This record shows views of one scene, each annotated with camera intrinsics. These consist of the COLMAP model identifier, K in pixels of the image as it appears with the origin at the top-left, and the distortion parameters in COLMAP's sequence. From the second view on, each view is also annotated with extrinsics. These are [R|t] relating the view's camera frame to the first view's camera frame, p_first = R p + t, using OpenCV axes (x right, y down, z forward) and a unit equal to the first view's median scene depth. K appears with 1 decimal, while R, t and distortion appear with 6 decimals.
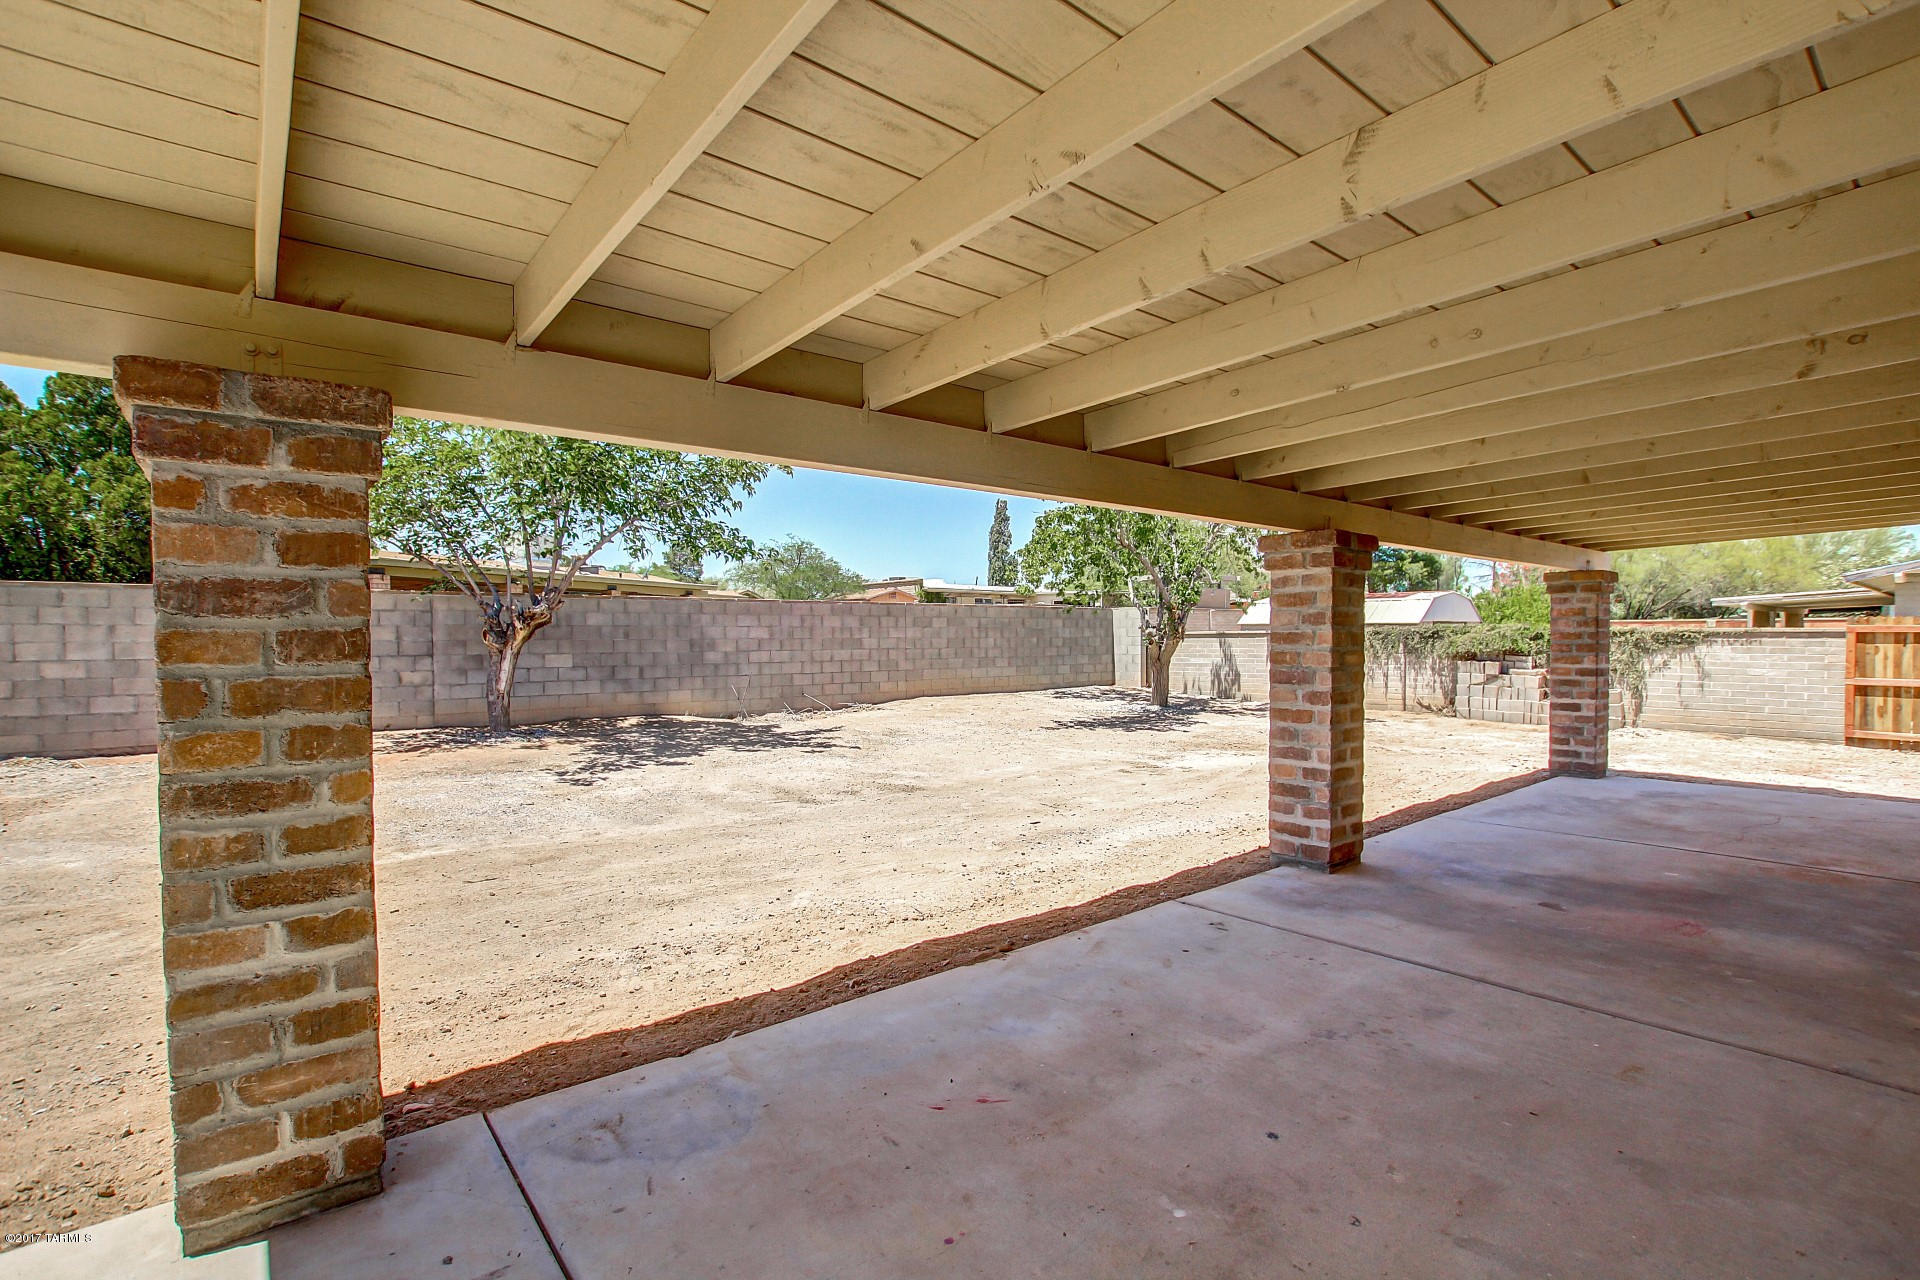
lens RADIAL K [[887.3, 0, 967.4], [0, 887.3, 649.0], [0, 0, 1]] dist [-0.033376, 0.004630]
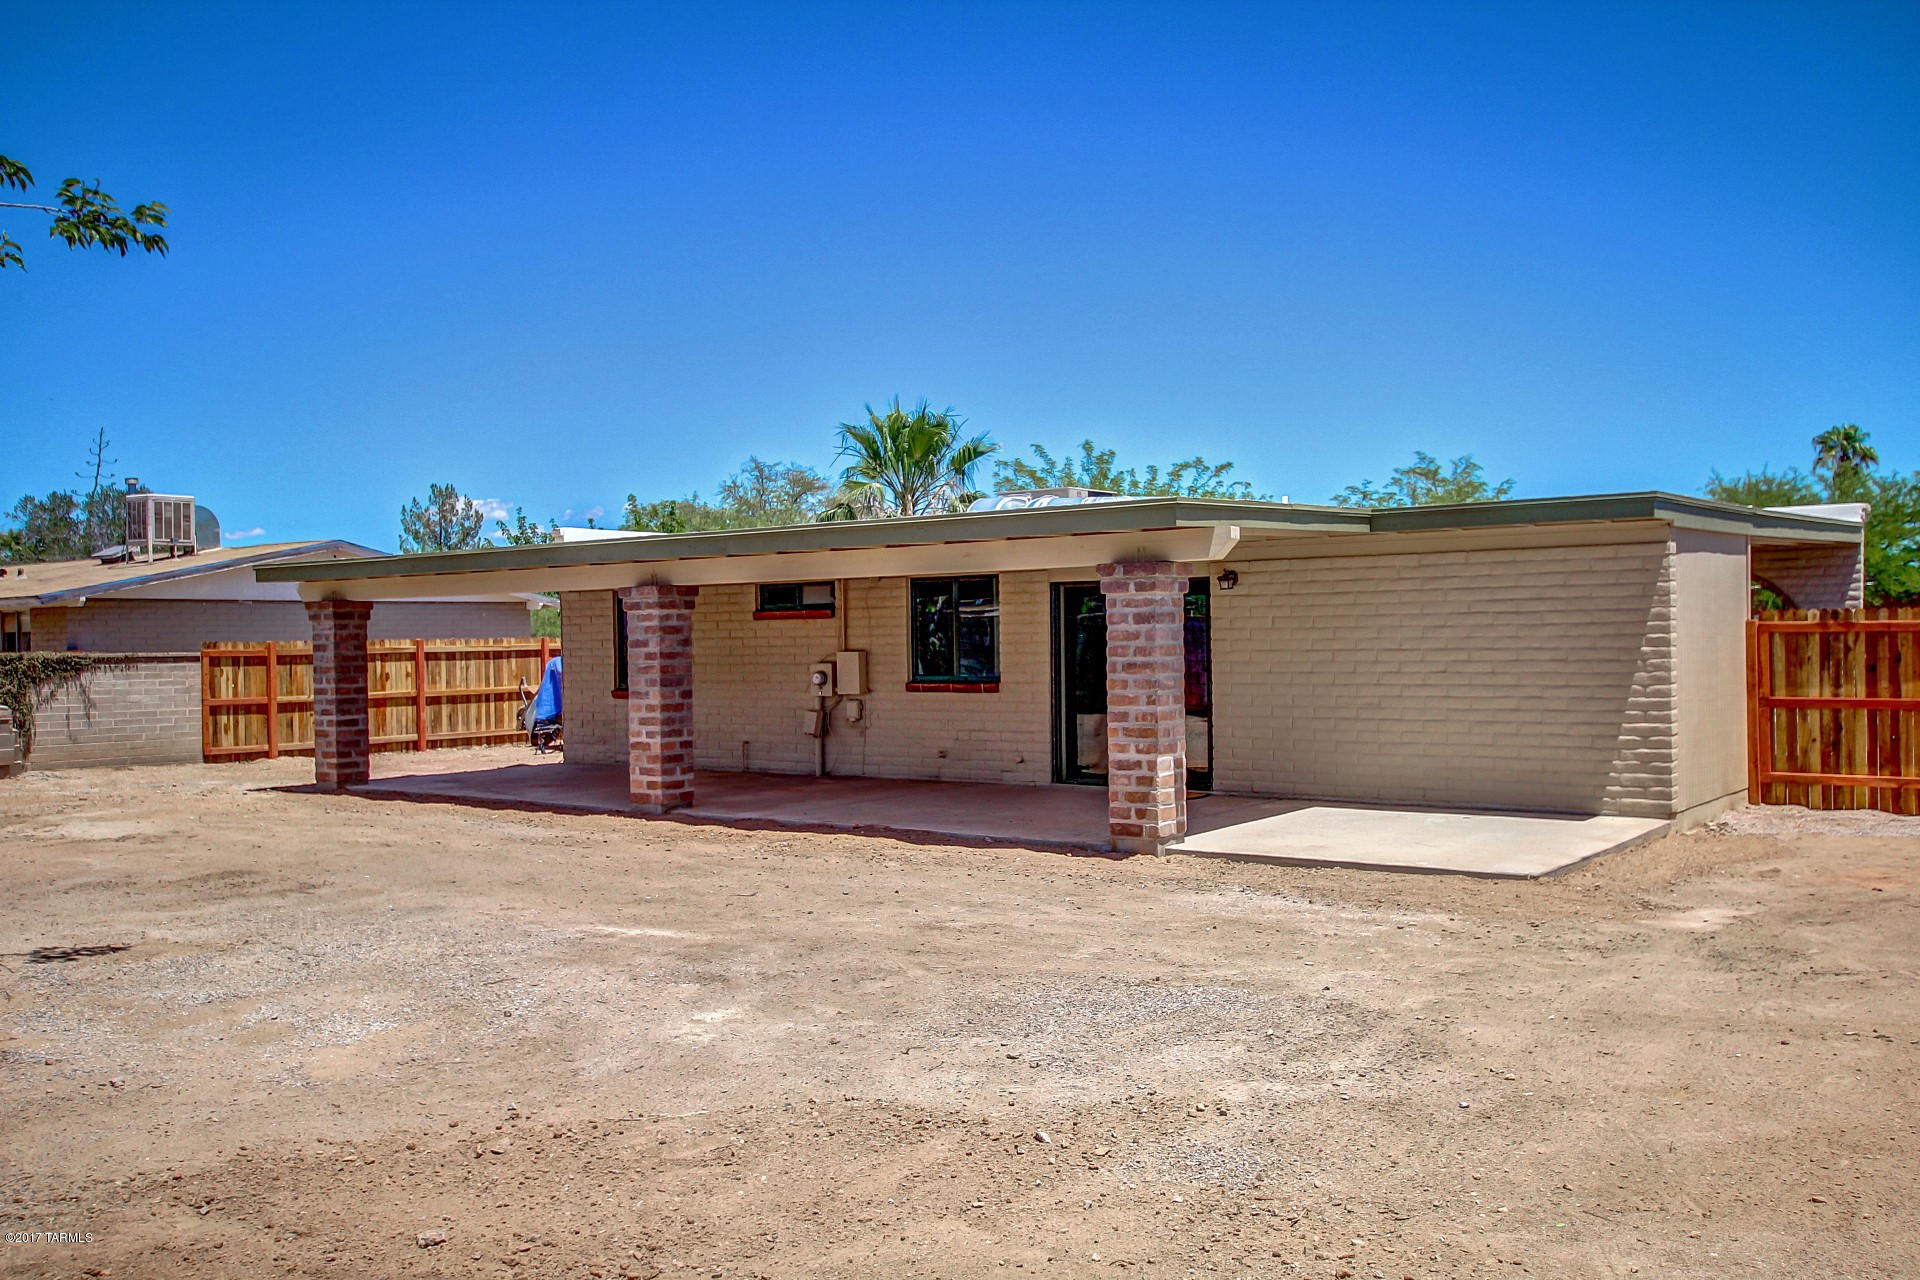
lens RADIAL K [[1648.6, 0, 962.9], [0, 1648.6, 646.3], [0, 0, 1]] dist [-0.005272, 0.041303]
pose [[-0.231079, 0.002471, 0.972932, -1.164453], [0.030940, 0.999510, 0.004810, -0.012595], [-0.972443, 0.031214, -0.231042, 0.554631]]
